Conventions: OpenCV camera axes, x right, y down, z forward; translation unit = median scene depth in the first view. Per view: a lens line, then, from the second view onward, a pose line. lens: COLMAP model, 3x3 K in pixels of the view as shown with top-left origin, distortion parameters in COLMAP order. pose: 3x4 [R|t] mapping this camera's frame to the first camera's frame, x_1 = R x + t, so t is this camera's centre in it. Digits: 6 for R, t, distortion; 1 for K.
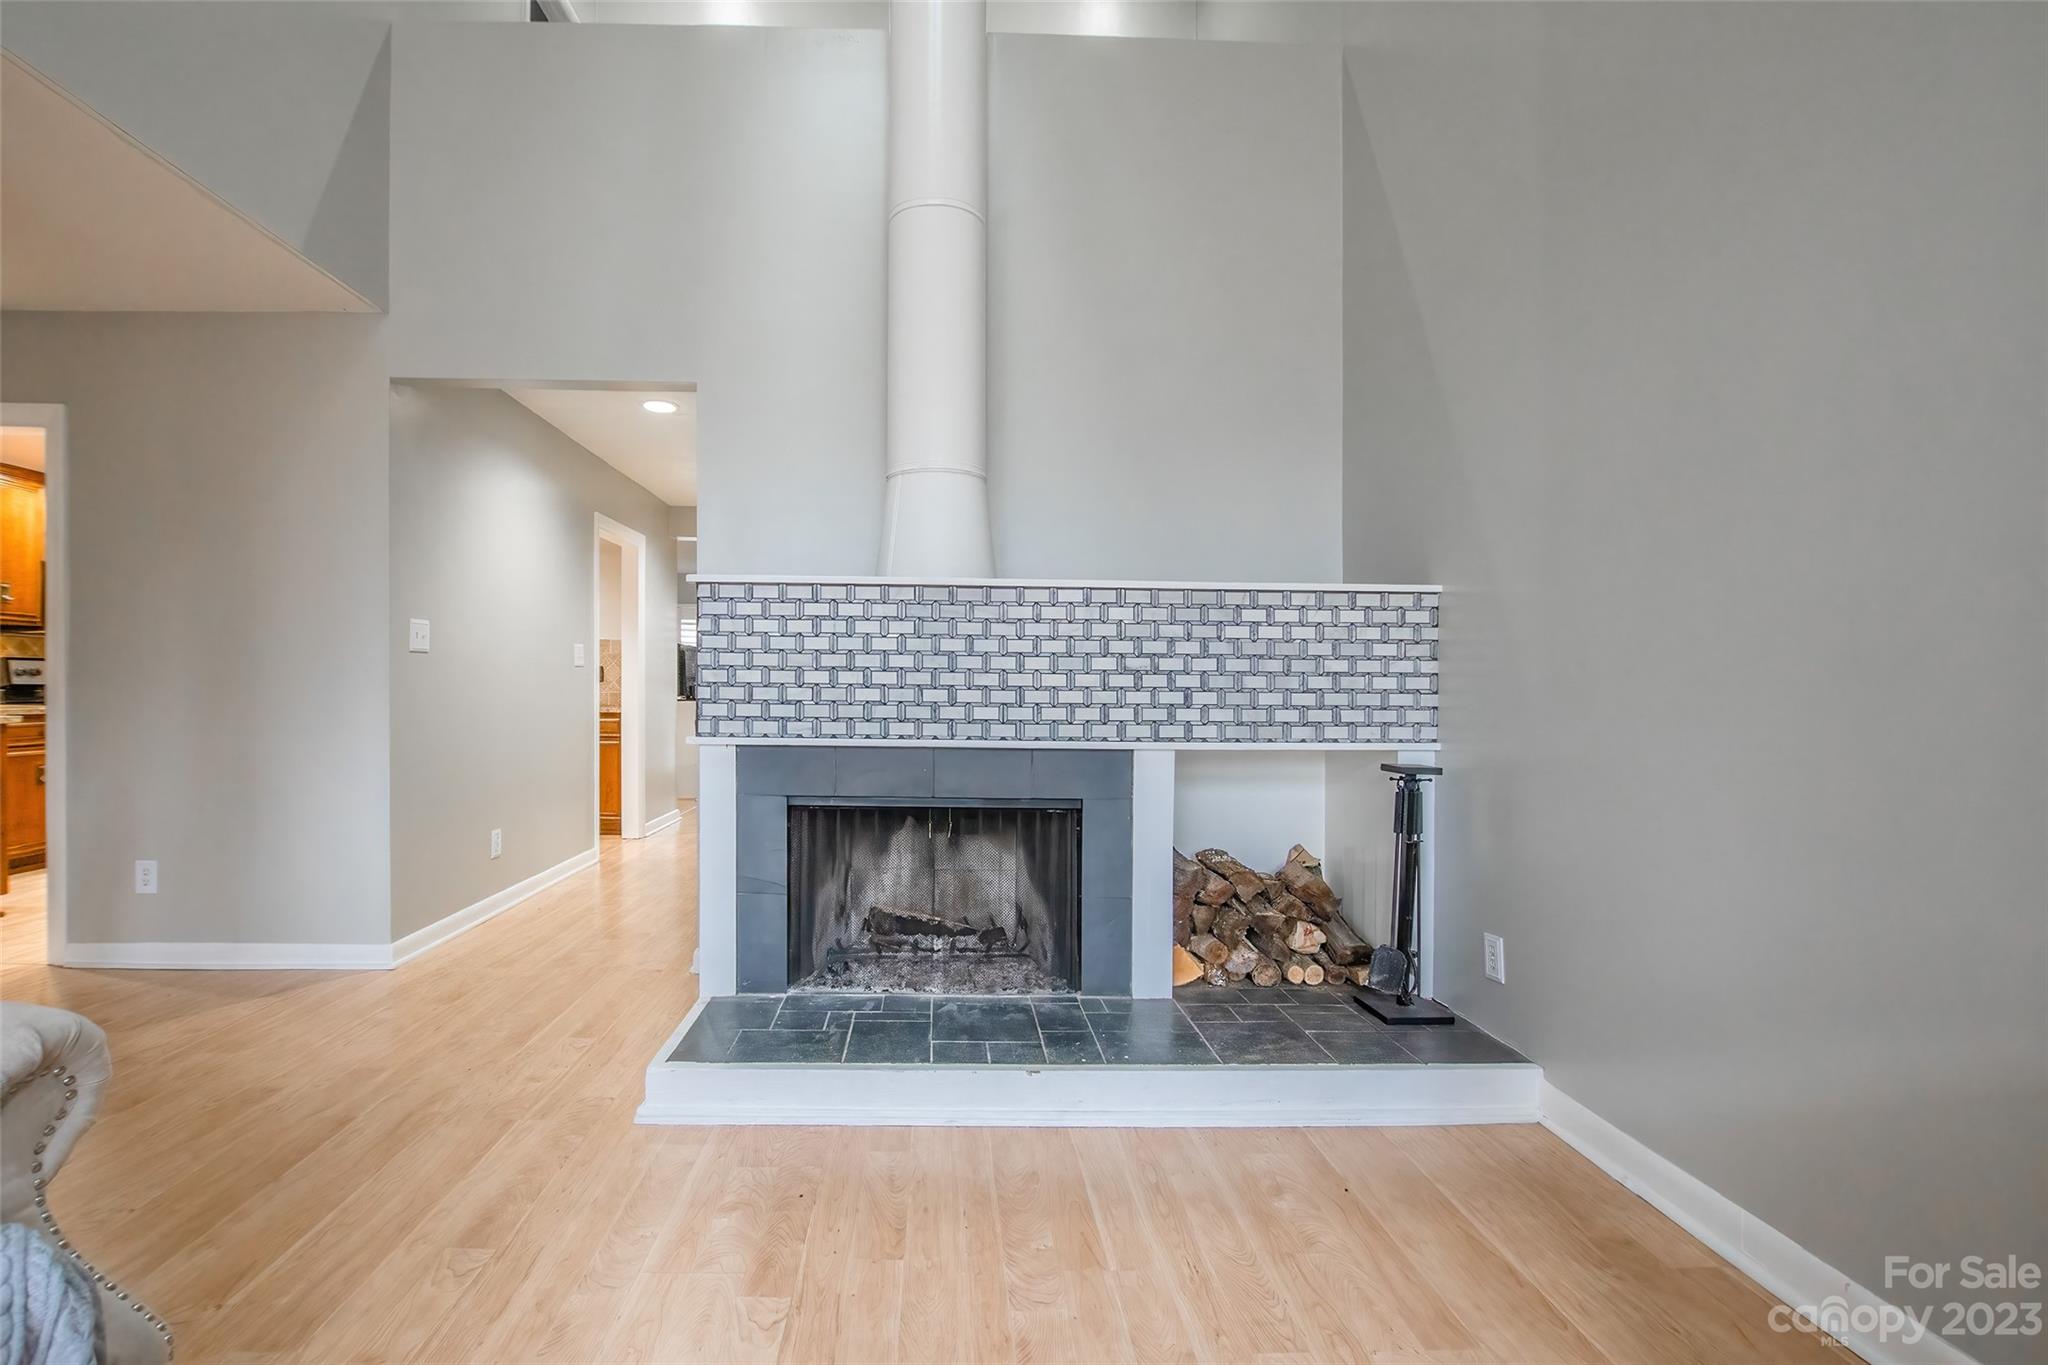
lens RADIAL K [[914.1, 0, 966.3], [0, 914.1, 690.2], [0, 0, 1]] dist [-0.020854, 0.000050]
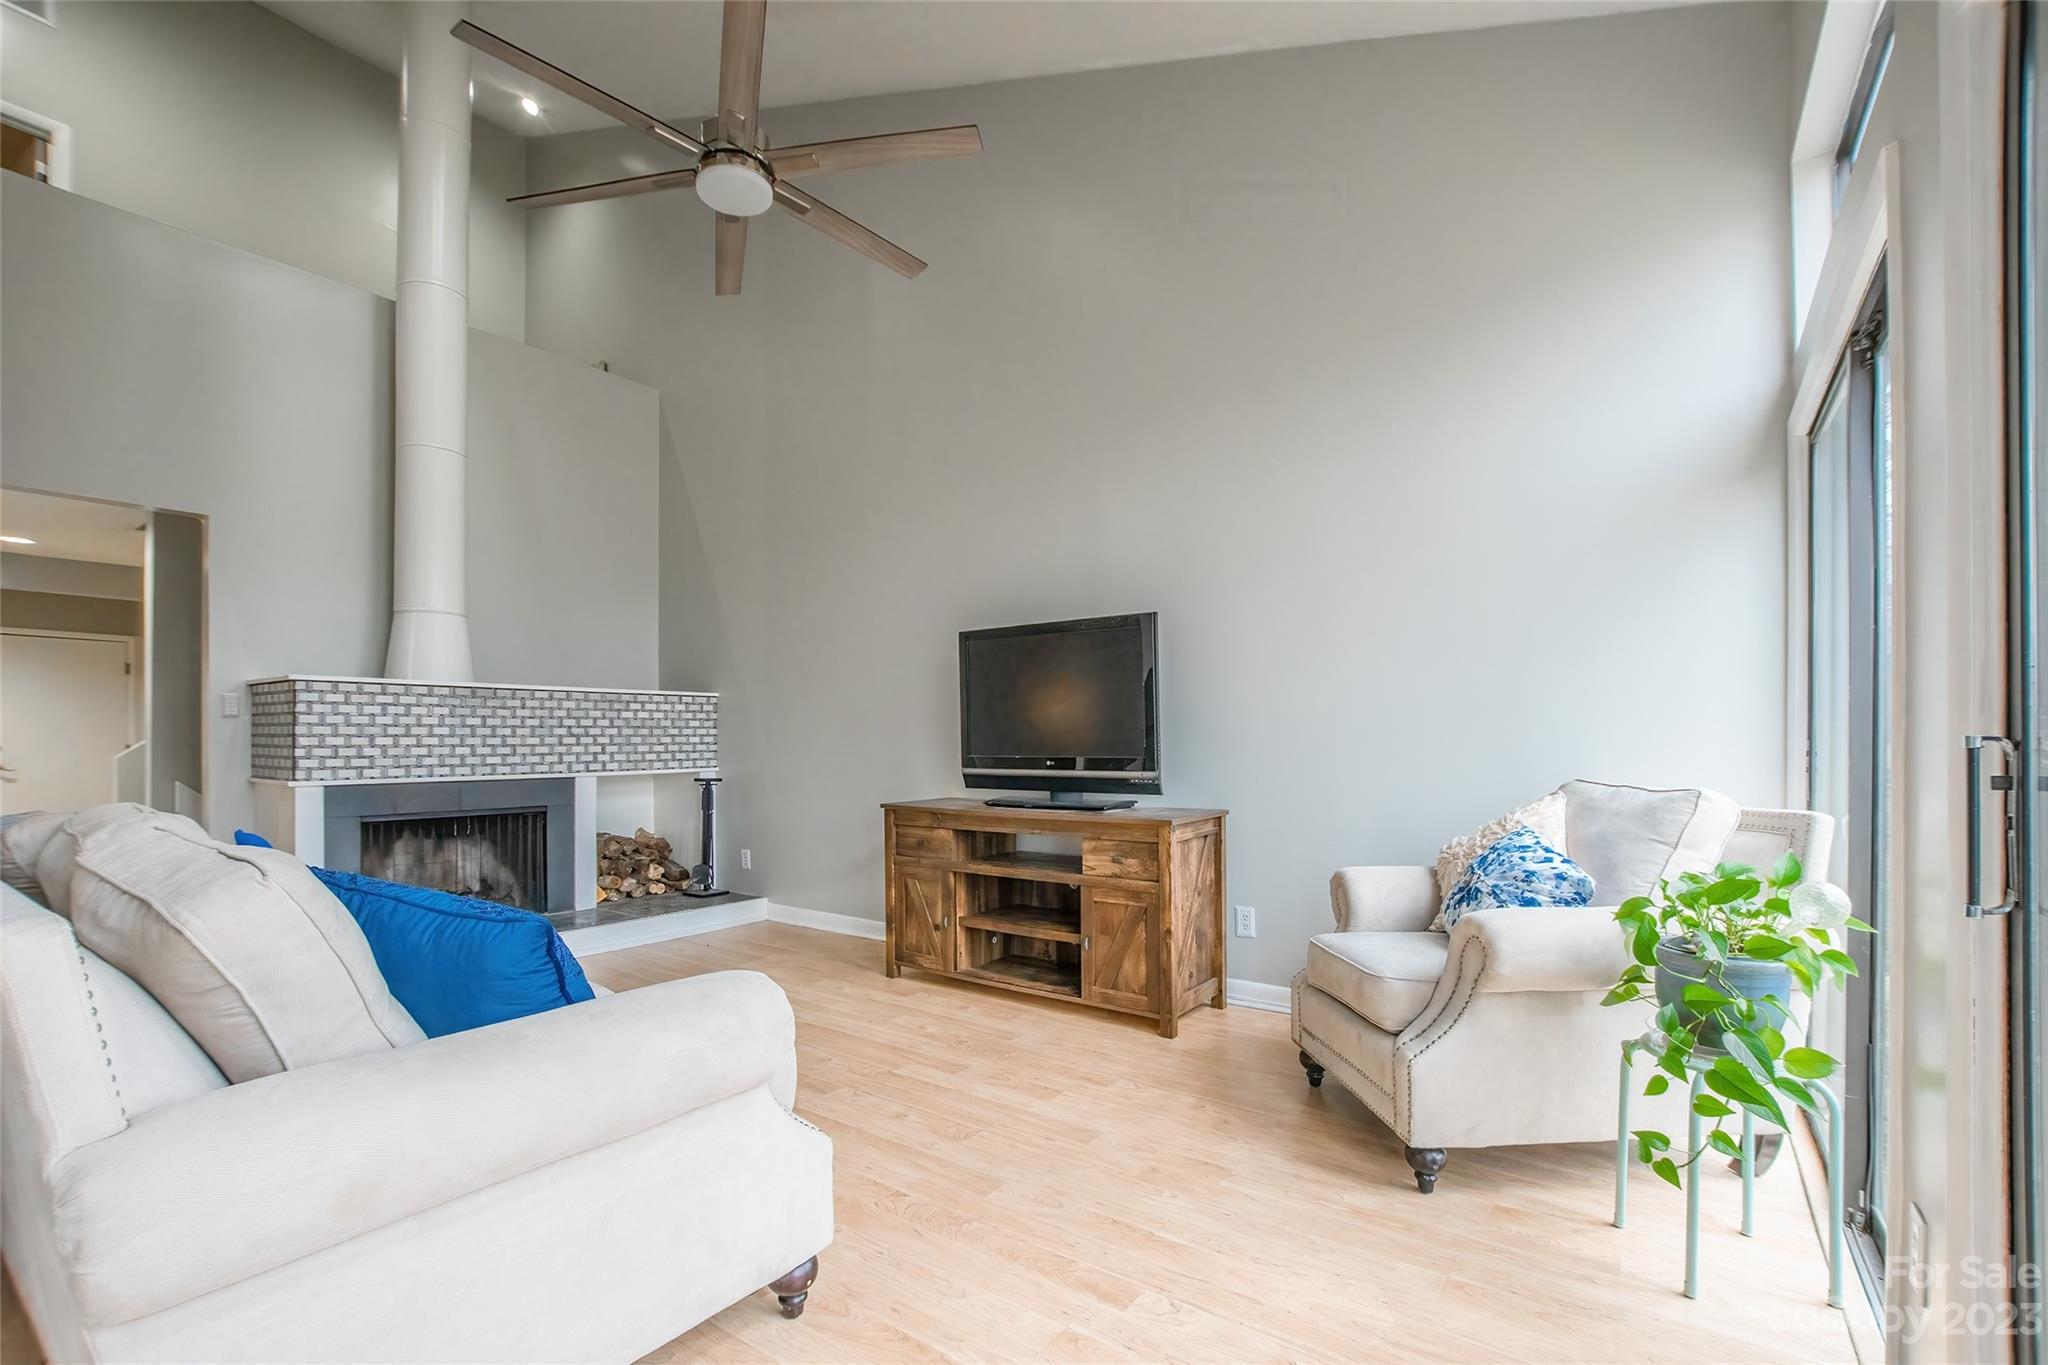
lens RADIAL K [[897.3, 0, 1025.9], [0, 897.3, 708.4], [0, 0, 1]] dist [-0.006682, 0.000313]
pose [[0.596908, 0.013401, 0.802198, -0.744823], [0.017514, 0.999405, -0.029728, -0.004876], [-0.802119, 0.031795, 0.596318, -0.844544]]
